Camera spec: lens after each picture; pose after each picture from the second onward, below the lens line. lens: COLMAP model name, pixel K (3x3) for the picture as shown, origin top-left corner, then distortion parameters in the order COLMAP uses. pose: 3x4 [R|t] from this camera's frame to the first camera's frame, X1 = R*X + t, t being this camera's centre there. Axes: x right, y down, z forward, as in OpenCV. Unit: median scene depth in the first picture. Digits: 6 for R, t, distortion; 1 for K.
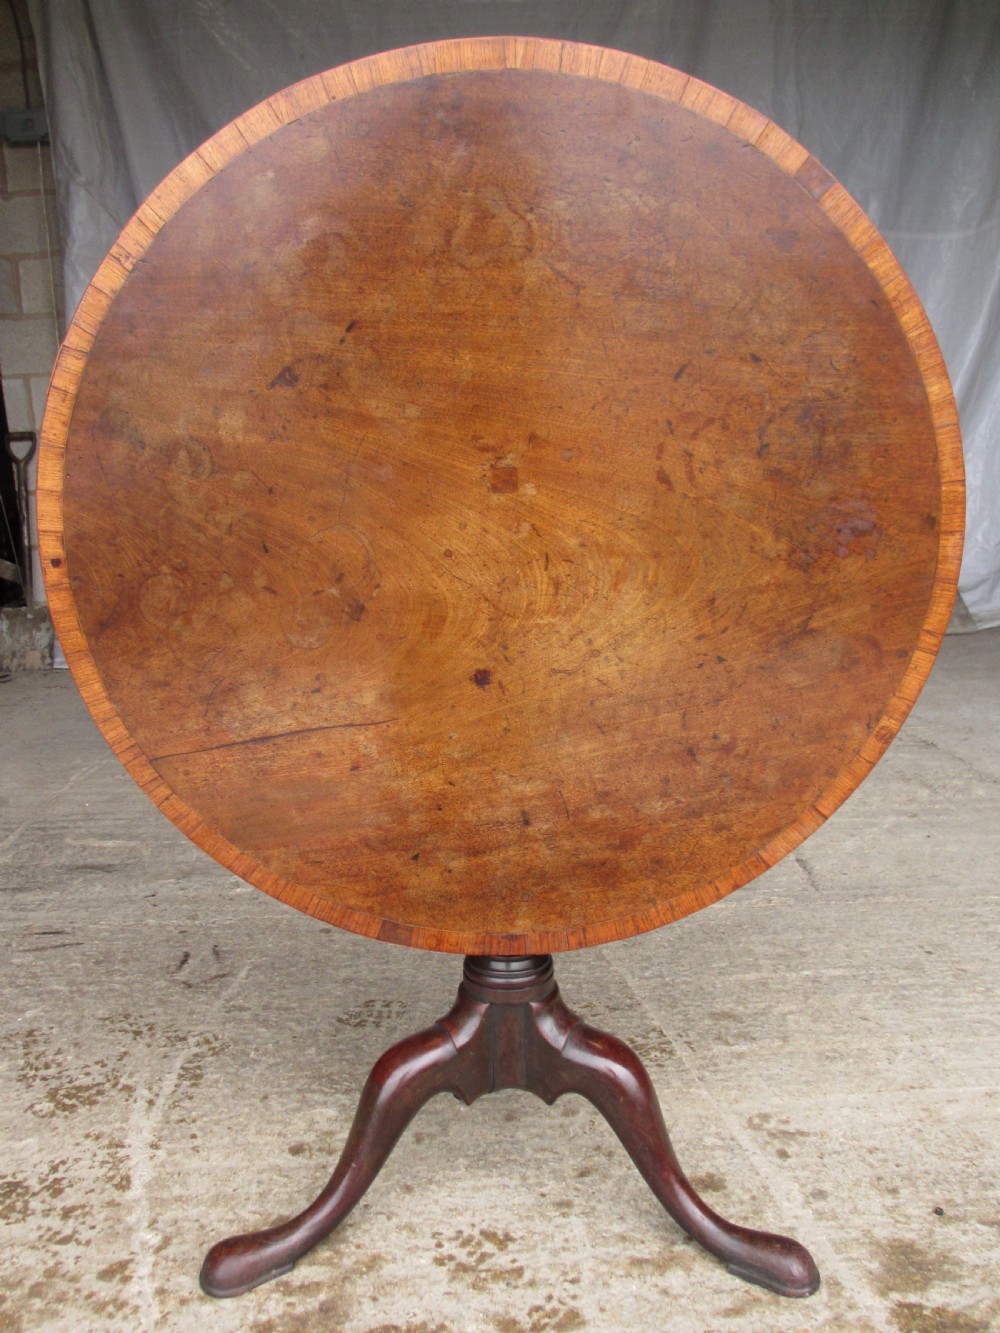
lens RADIAL K [[1114.6, 0, 518.7], [0, 1114.6, 667.3], [0, 0, 1]] dist [-0.052922, 0.019578]
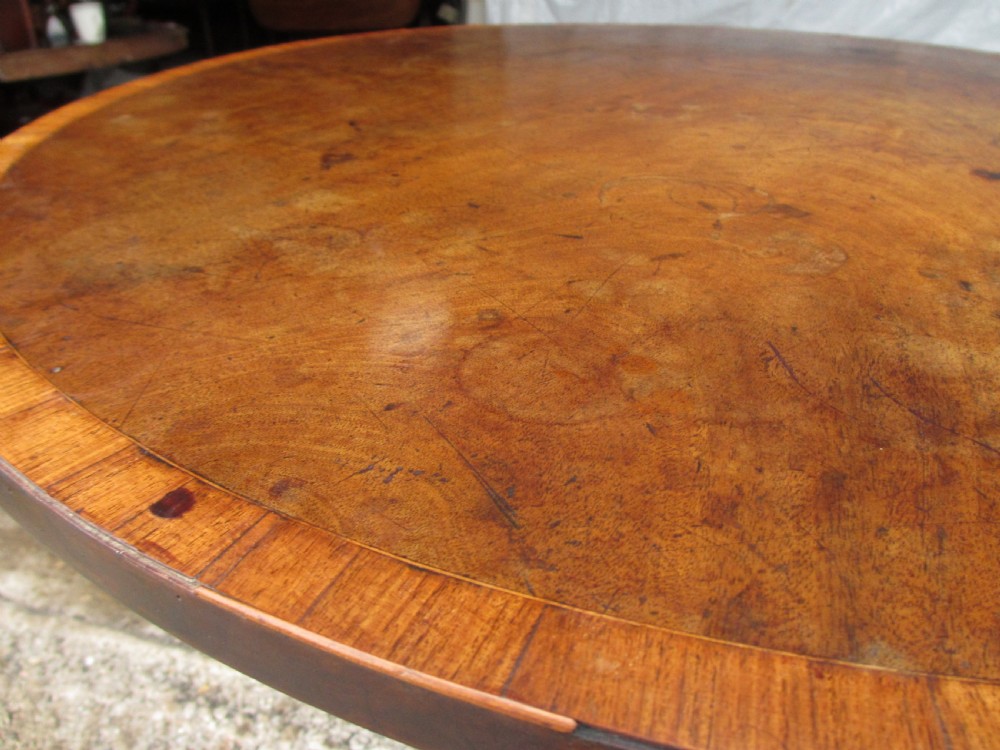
lens RADIAL K [[836.1, 0, 502.7], [0, 836.1, 376.6], [0, 0, 1]] dist [-0.052922, 0.019578]
pose [[0.561045, -0.441610, 0.700150, -0.474285], [0.795884, 0.055225, -0.602926, 0.065608], [0.227592, 0.895506, 0.382454, 0.887983]]
